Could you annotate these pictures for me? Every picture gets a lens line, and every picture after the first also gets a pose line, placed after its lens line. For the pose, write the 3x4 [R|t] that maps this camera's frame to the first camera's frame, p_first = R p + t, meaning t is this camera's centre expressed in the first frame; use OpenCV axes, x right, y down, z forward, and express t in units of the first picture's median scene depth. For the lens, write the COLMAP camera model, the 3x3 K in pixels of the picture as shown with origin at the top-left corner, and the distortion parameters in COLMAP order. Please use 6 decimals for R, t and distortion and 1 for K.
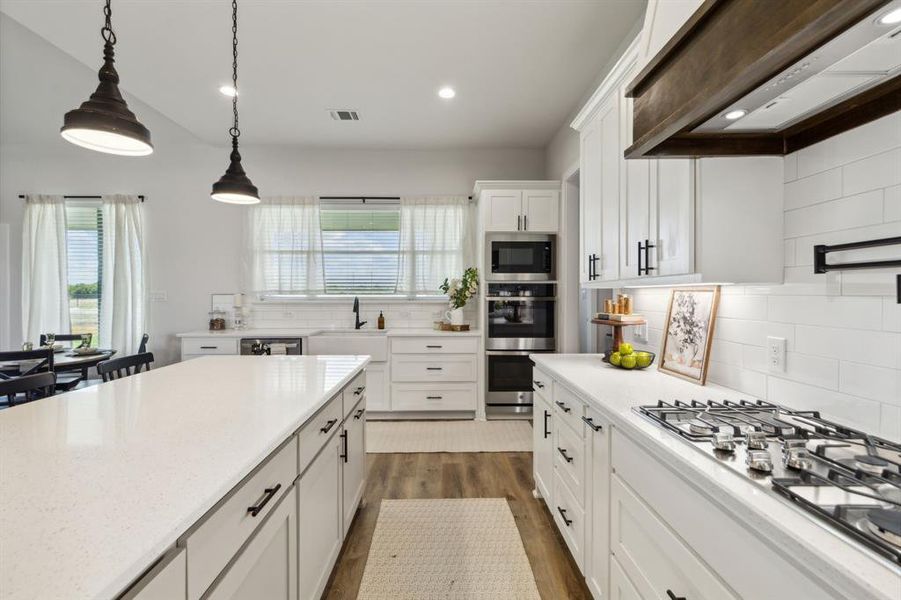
lens RADIAL K [[408.2, 0, 449.3], [0, 408.2, 296.1], [0, 0, 1]] dist [0.010533, -0.002239]
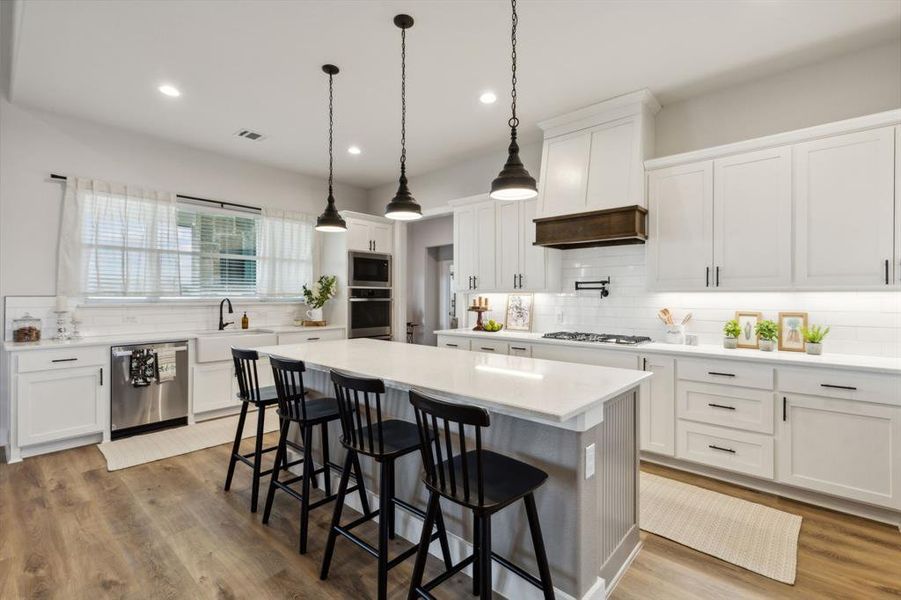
lens RADIAL K [[408.2, 0, 450.0], [0, 408.2, 296.5], [0, 0, 1]] dist [0.010533, -0.002239]
pose [[0.673589, 0.001698, 0.739104, -0.609539], [0.002487, 0.999986, -0.004564, 0.001934], [-0.739102, 0.004912, 0.673575, -0.125645]]
